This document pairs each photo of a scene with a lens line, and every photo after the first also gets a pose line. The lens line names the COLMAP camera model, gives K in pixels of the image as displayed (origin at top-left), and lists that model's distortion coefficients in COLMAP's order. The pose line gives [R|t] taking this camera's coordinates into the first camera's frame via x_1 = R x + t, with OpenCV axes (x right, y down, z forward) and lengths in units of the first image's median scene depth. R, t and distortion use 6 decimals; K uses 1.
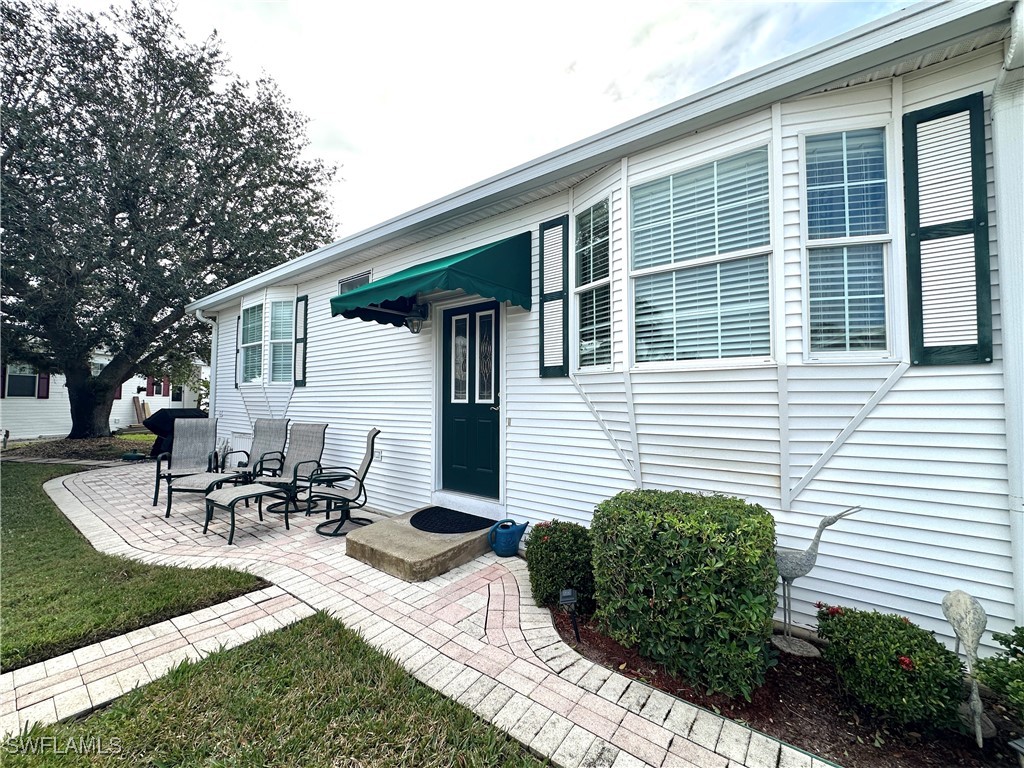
lens RADIAL K [[409.1, 0, 511.0], [0, 409.1, 385.1], [0, 0, 1]] dist [-0.004163, 0.000970]
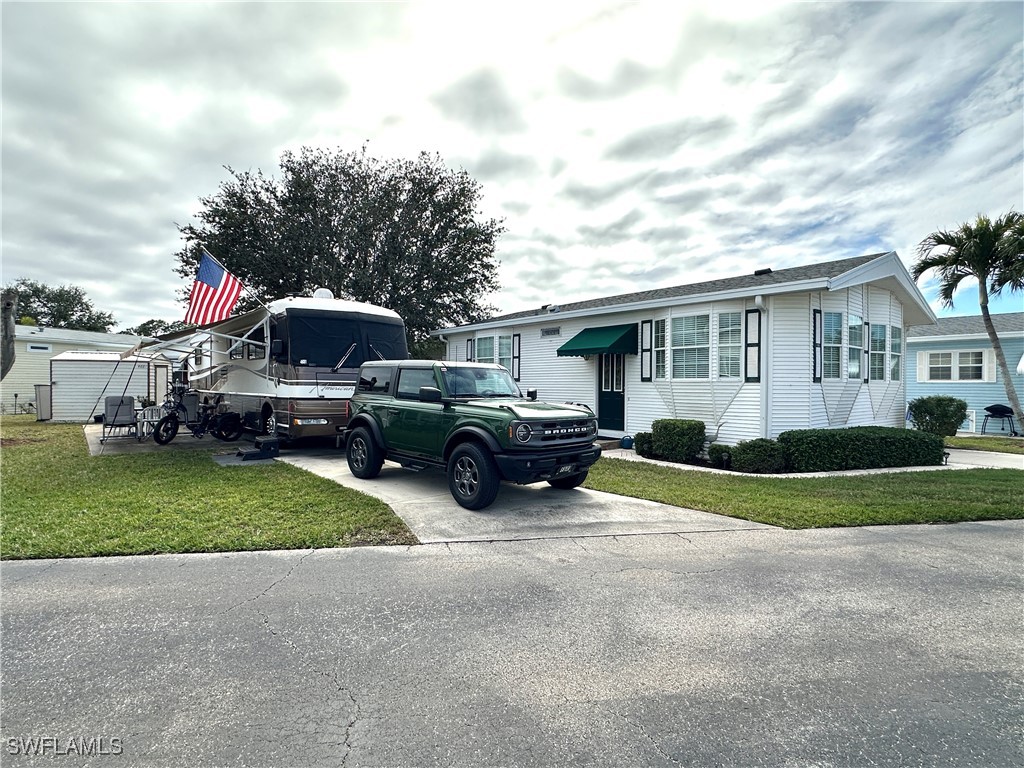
lens RADIAL K [[511.5, 0, 509.0], [0, 511.5, 389.4], [0, 0, 1]] dist [-0.005824, 0.001684]
pose [[0.973309, 0.006378, -0.229410, 0.000649], [0.003880, 0.999013, 0.044239, -0.107449], [0.229466, -0.043948, 0.972324, -2.172504]]
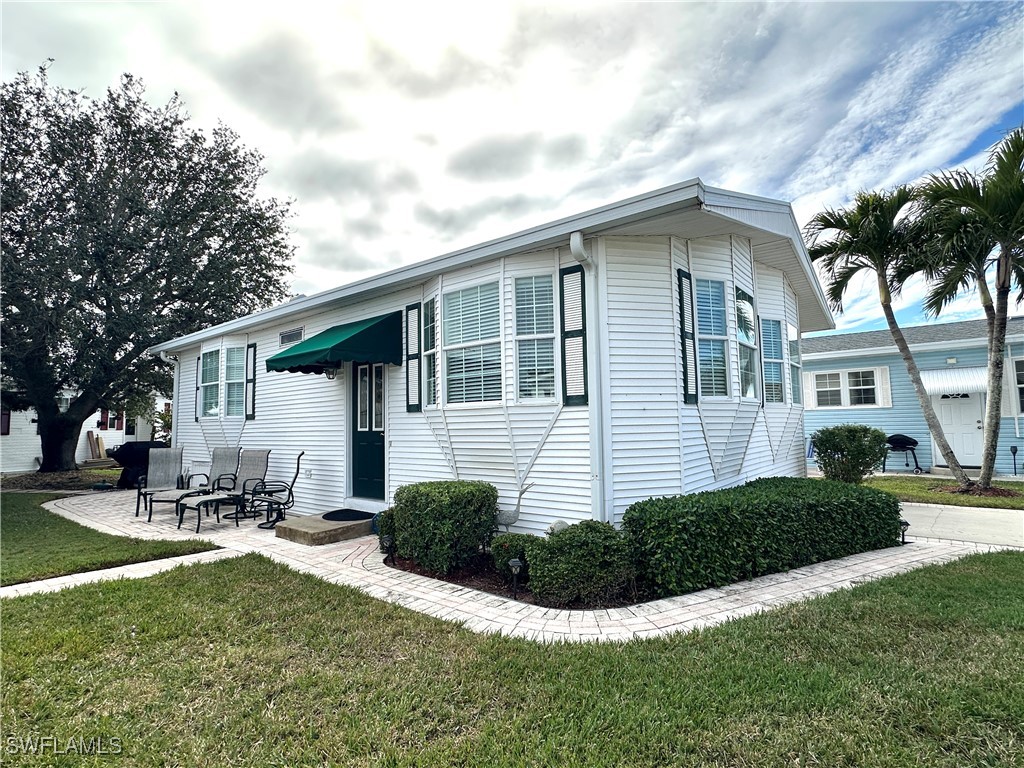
lens RADIAL K [[511.5, 0, 509.0], [0, 511.5, 389.4], [0, 0, 1]] dist [-0.005824, 0.001684]
pose [[0.999233, -0.023435, -0.031382, 0.461517], [0.022341, 0.999146, -0.034769, -0.026514], [0.032170, 0.034042, 0.998903, -0.749942]]
